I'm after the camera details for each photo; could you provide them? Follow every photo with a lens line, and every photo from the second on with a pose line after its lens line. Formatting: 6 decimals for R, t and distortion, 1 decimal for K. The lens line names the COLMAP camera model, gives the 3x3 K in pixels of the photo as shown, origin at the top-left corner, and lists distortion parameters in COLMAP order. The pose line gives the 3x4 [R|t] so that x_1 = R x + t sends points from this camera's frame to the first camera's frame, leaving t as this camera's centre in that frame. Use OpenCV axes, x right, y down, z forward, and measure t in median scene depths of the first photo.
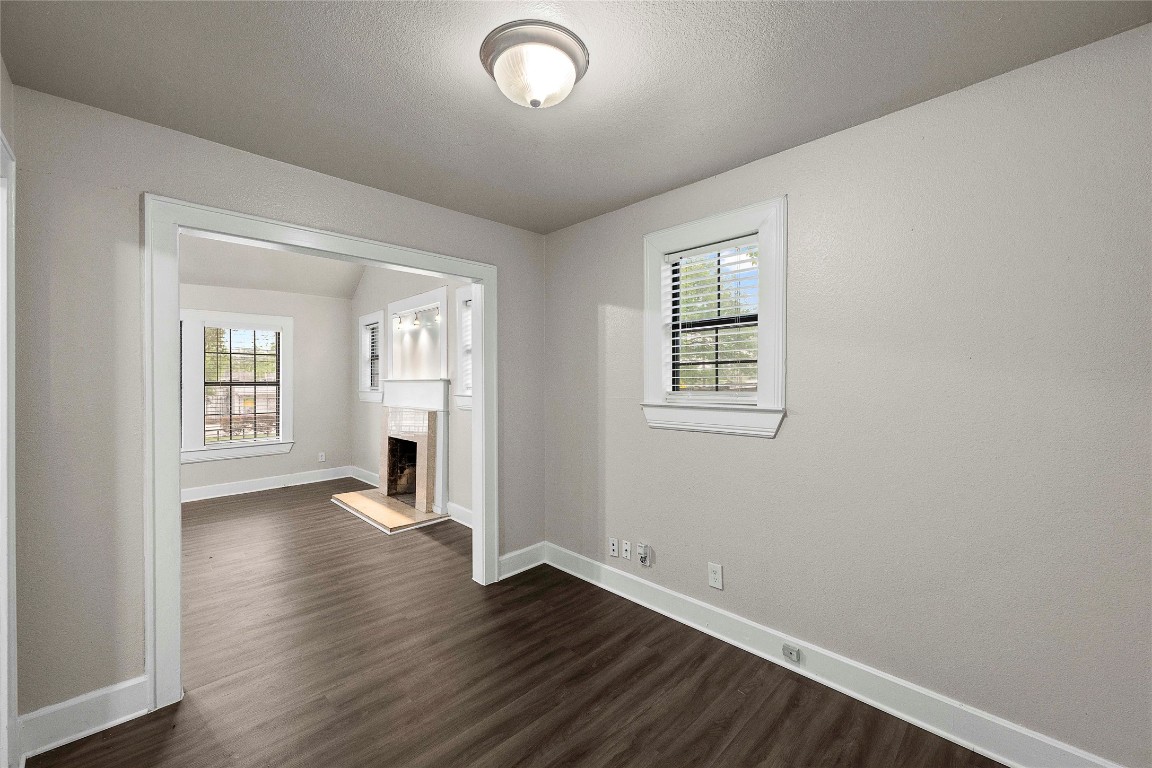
lens RADIAL K [[455.7, 0, 578.4], [0, 455.7, 390.2], [0, 0, 1]] dist [-0.001996, -0.000115]
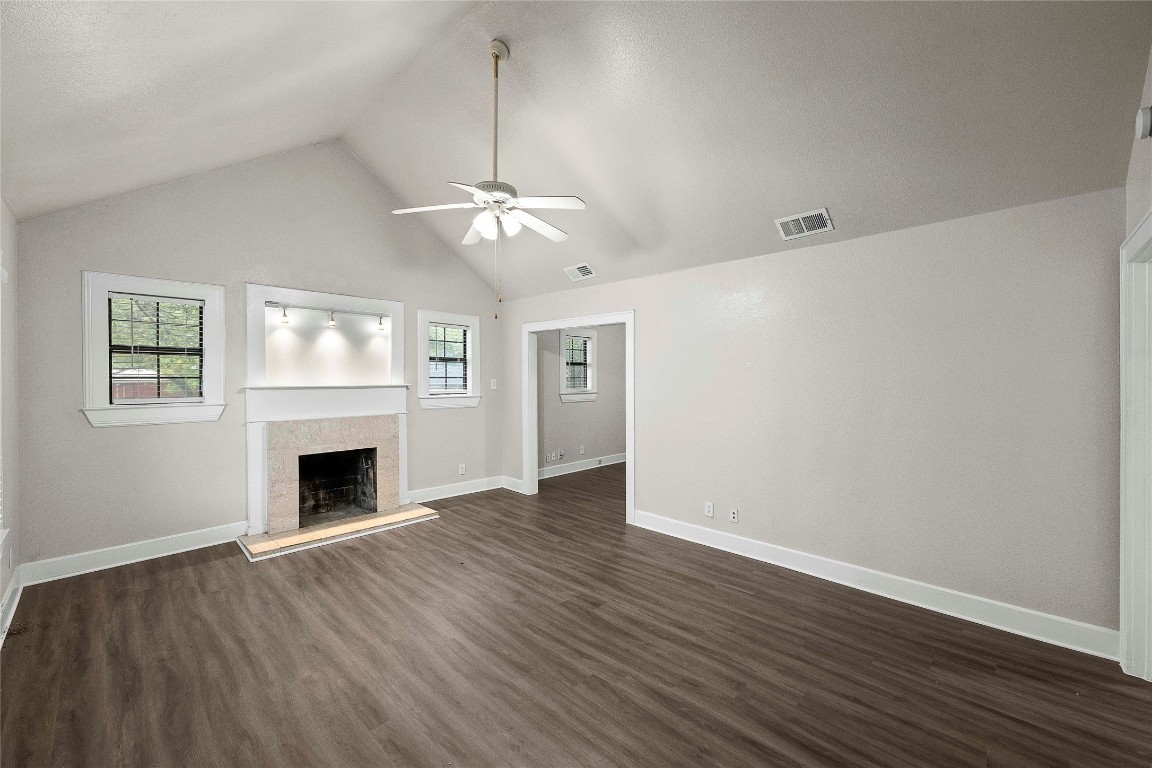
lens RADIAL K [[455.6, 0, 574.6], [0, 455.6, 368.1], [0, 0, 1]] dist [0.000347, -0.000101]
pose [[-0.025714, 0.031611, 0.999169, -1.449014], [0.029245, 0.999096, -0.030856, -0.018471], [-0.999241, 0.028427, -0.026616, 0.602991]]
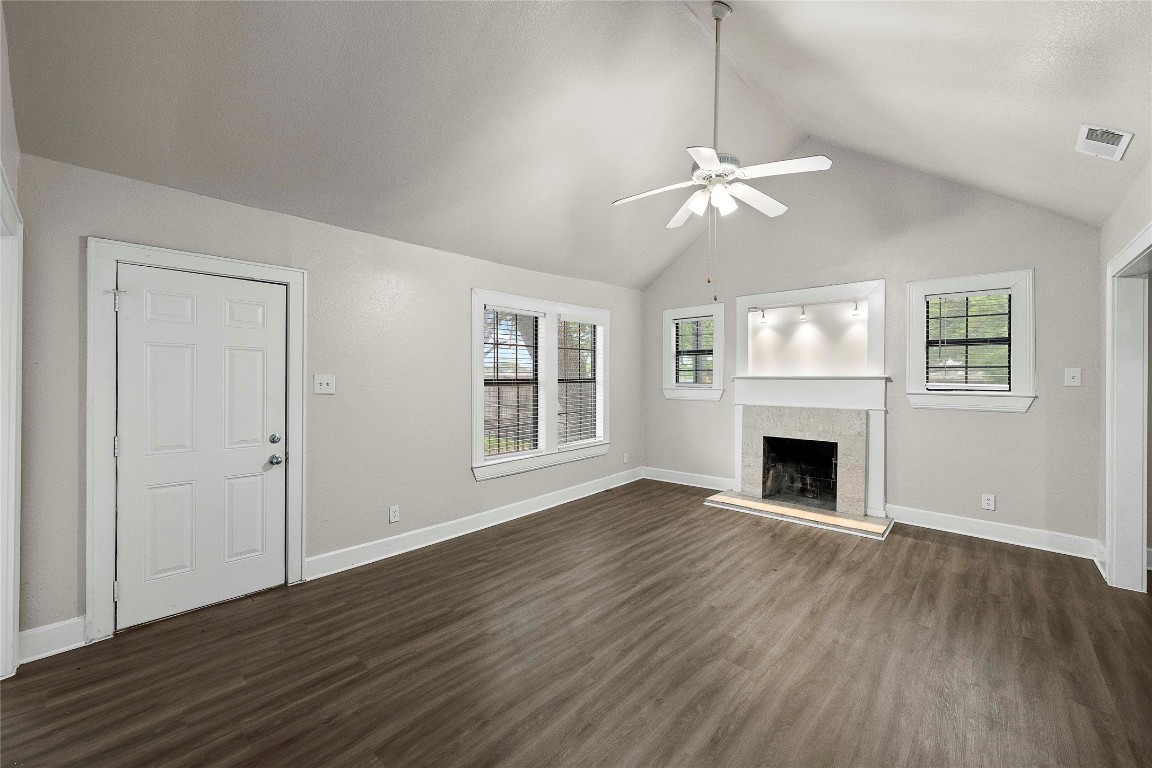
lens RADIAL K [[454.6, 0, 574.0], [0, 454.6, 382.2], [0, 0, 1]] dist [-0.001446, -0.000123]
pose [[0.998606, 0.000195, 0.052774, -0.998556], [0.000238, 0.999966, -0.008189, -0.004804], [-0.052773, 0.008190, 0.998573, 0.074578]]
